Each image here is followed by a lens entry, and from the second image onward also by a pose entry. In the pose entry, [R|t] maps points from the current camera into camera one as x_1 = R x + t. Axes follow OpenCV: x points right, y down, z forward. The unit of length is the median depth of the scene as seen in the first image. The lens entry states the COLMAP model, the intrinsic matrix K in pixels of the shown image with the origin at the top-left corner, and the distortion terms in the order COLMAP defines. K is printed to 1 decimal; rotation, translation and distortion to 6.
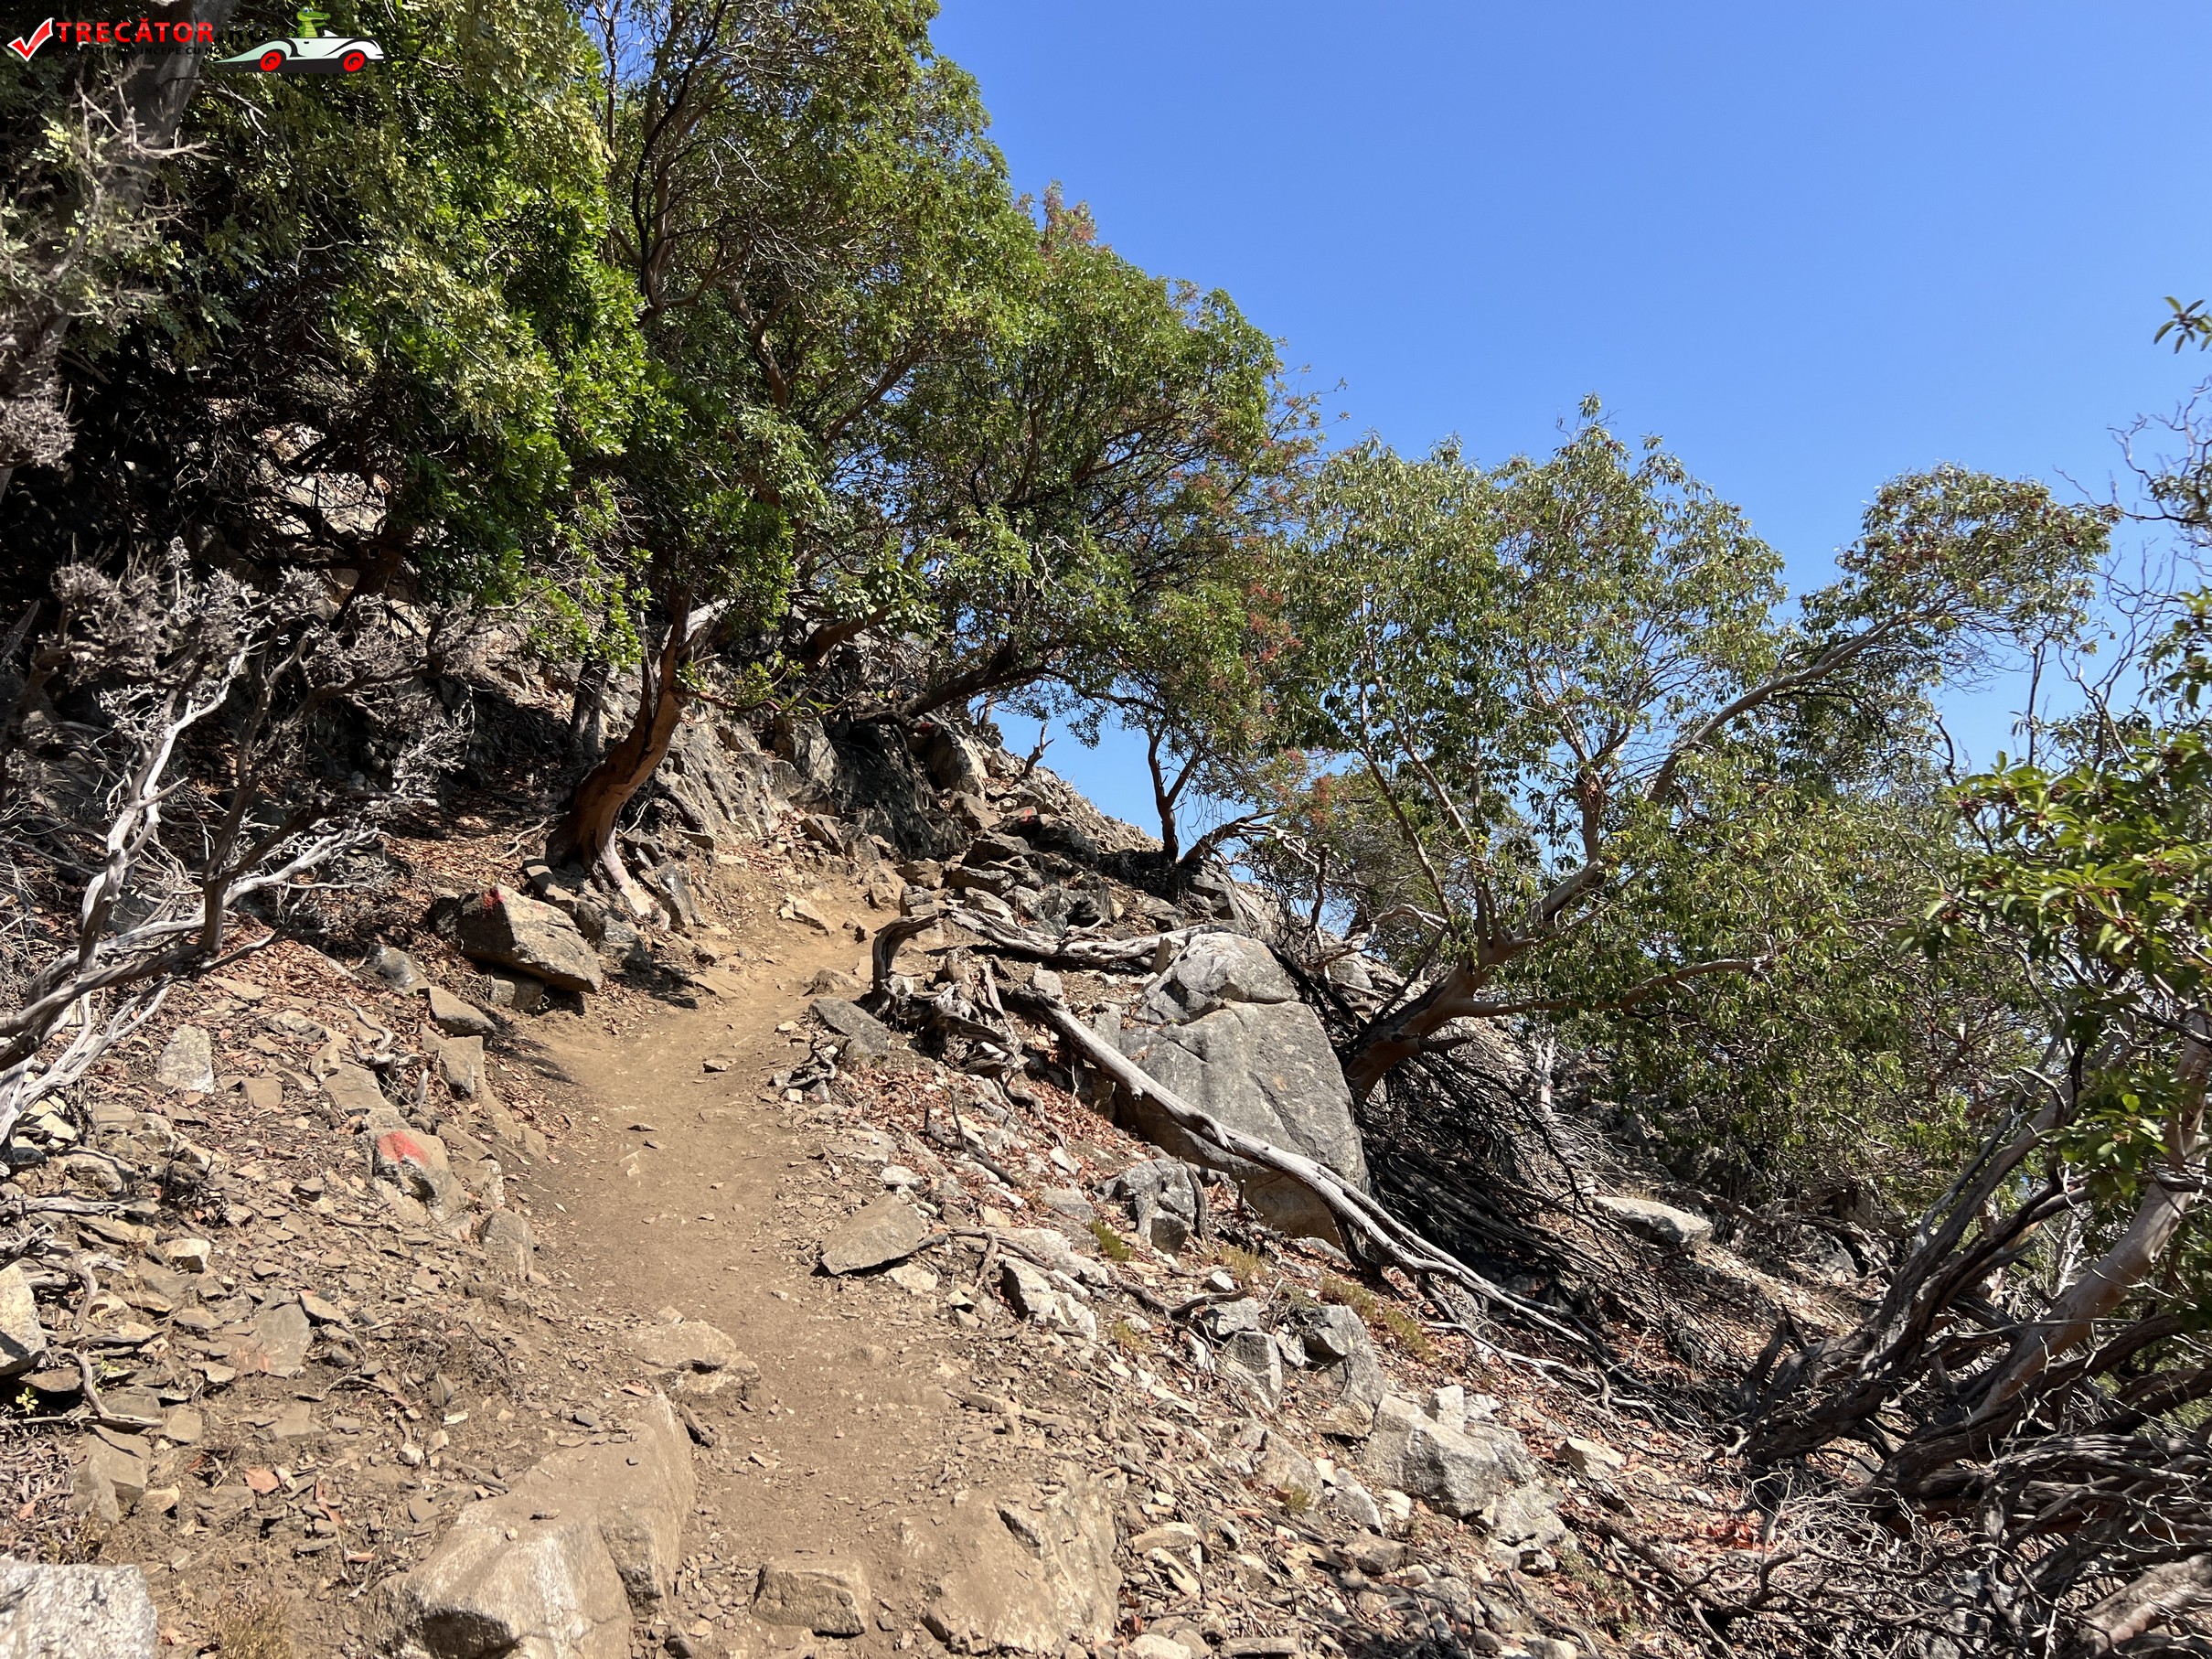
lens RADIAL K [[1620.3, 0, 1105.7], [0, 1620.3, 829.3], [0, 0, 1]] dist [0.004412, -0.005861]
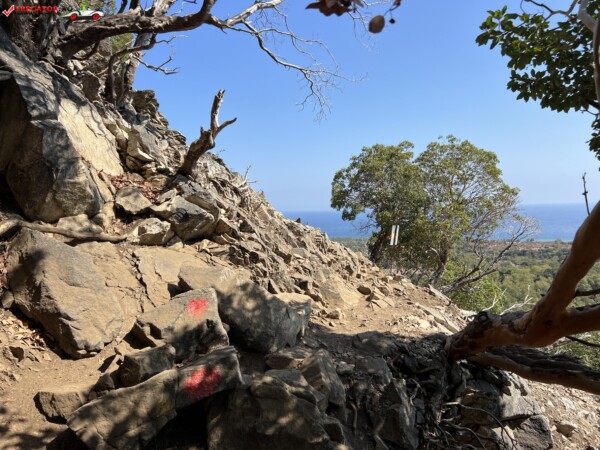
lens RADIAL K [[439.5, 0, 299.4], [0, 439.5, 224.9], [0, 0, 1]] dist [0.004412, -0.005861]
pose [[0.972243, 0.022720, 0.232869, -0.045950], [-0.069390, 0.978497, 0.194238, -0.050477], [-0.223449, -0.205005, 0.952913, 0.828381]]
